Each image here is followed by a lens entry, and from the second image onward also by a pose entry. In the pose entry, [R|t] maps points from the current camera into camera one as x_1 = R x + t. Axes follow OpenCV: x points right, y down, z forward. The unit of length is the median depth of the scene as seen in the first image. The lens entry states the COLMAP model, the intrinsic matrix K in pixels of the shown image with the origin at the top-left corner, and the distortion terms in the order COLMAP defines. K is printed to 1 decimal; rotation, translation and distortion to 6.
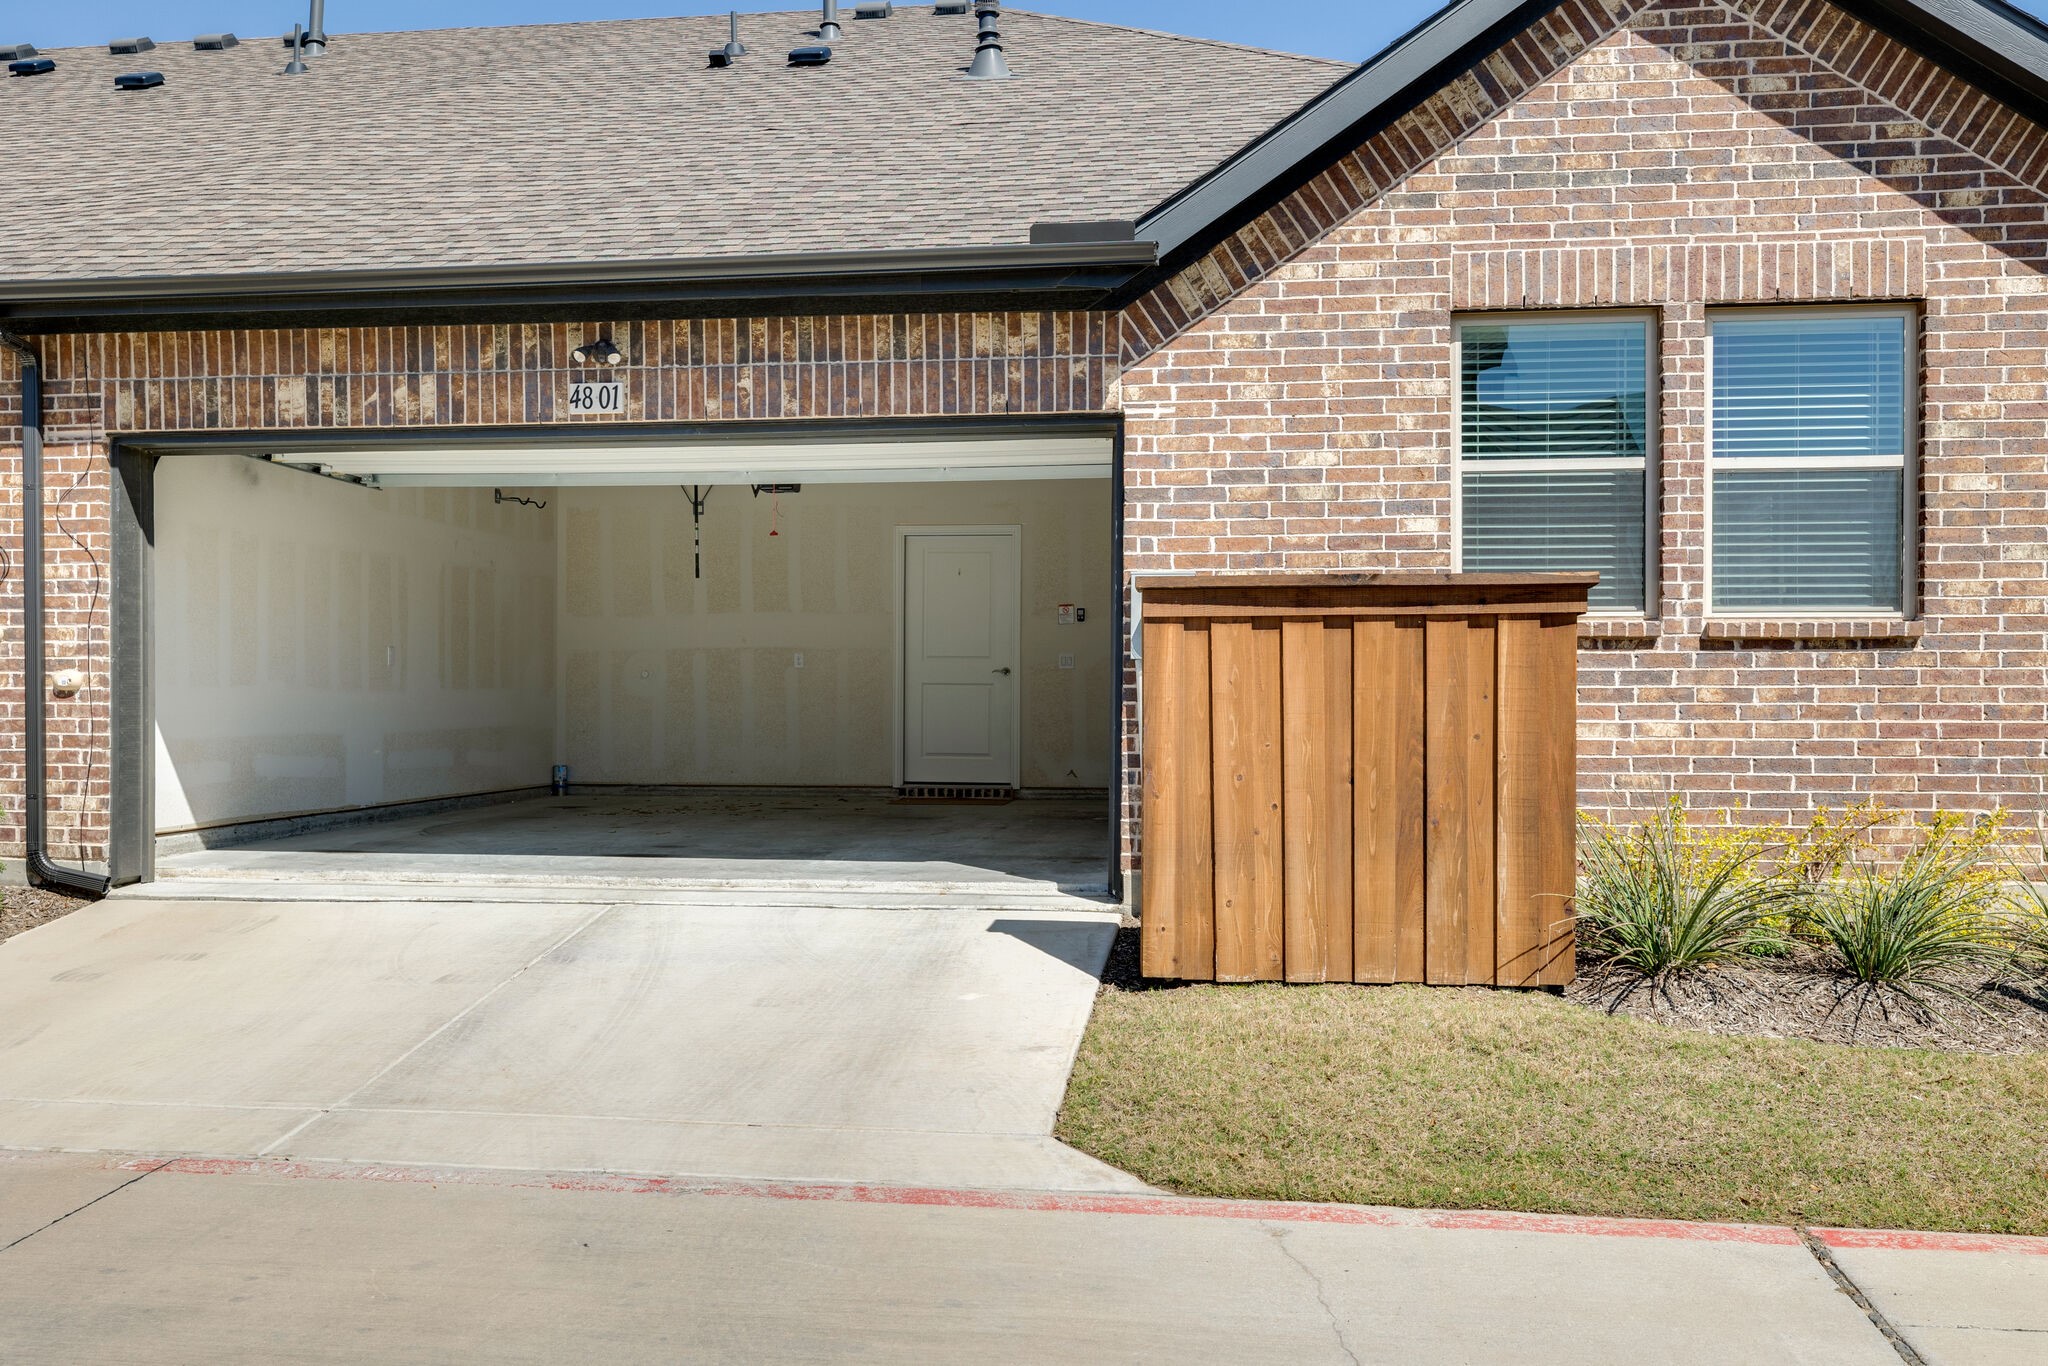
lens RADIAL K [[1714.7, 0, 1033.8], [0, 1714.7, 695.8], [0, 0, 1]] dist [0.002289, -0.002740]
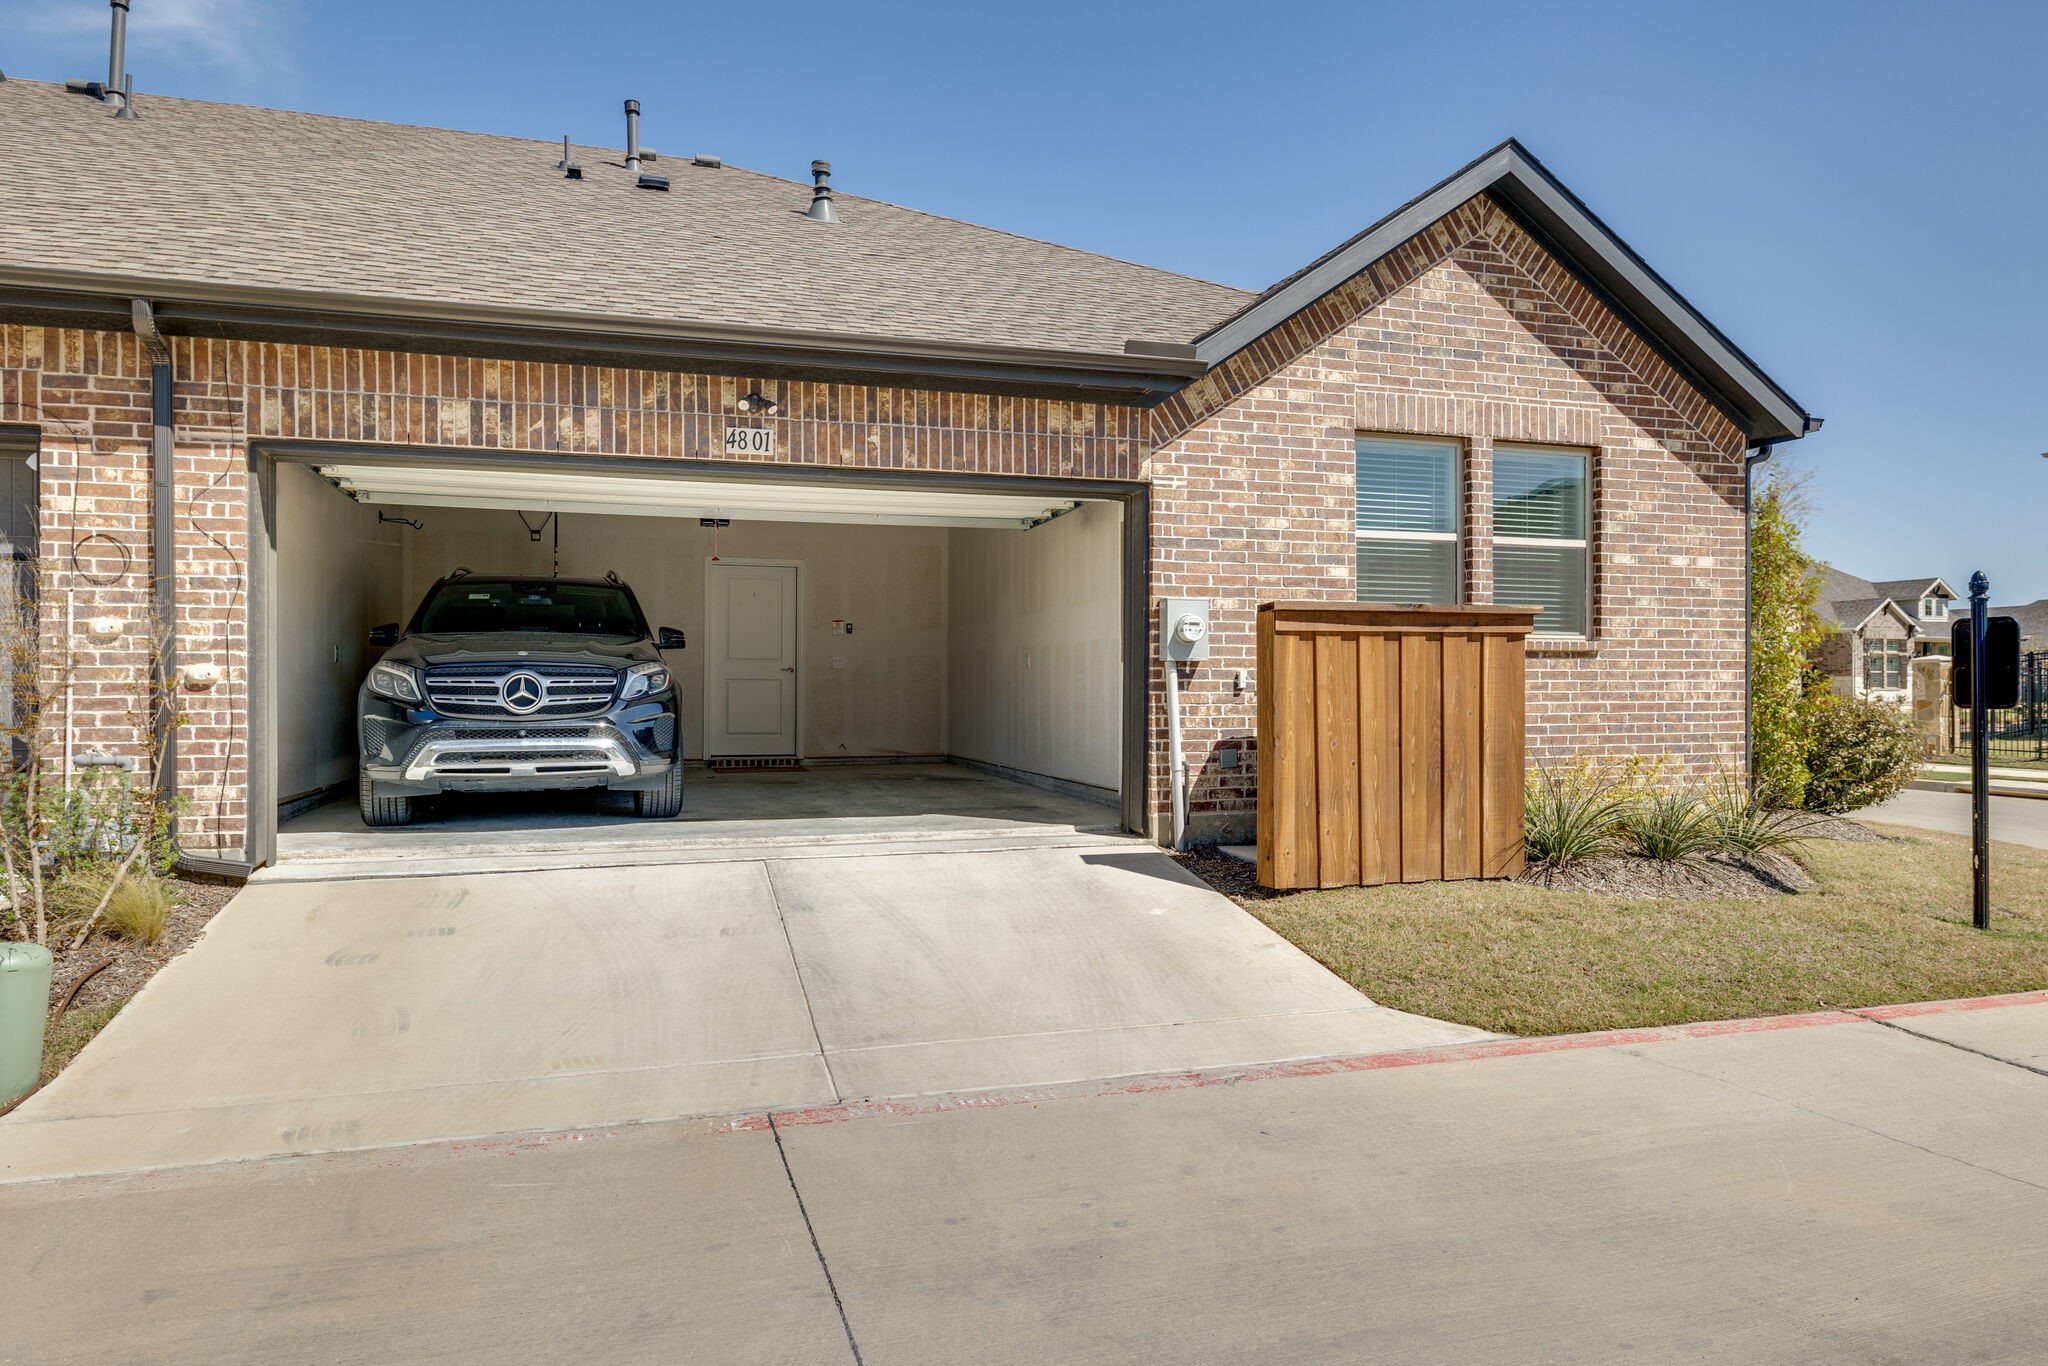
lens RADIAL K [[1198.4, 0, 1013.5], [0, 1198.4, 683.1], [0, 0, 1]] dist [-0.006527, 0.000338]
pose [[0.916650, 0.000082, 0.399690, -0.445202], [0.001883, 0.999988, -0.004523, 0.000712], [-0.399685, 0.004898, 0.916639, 0.163892]]
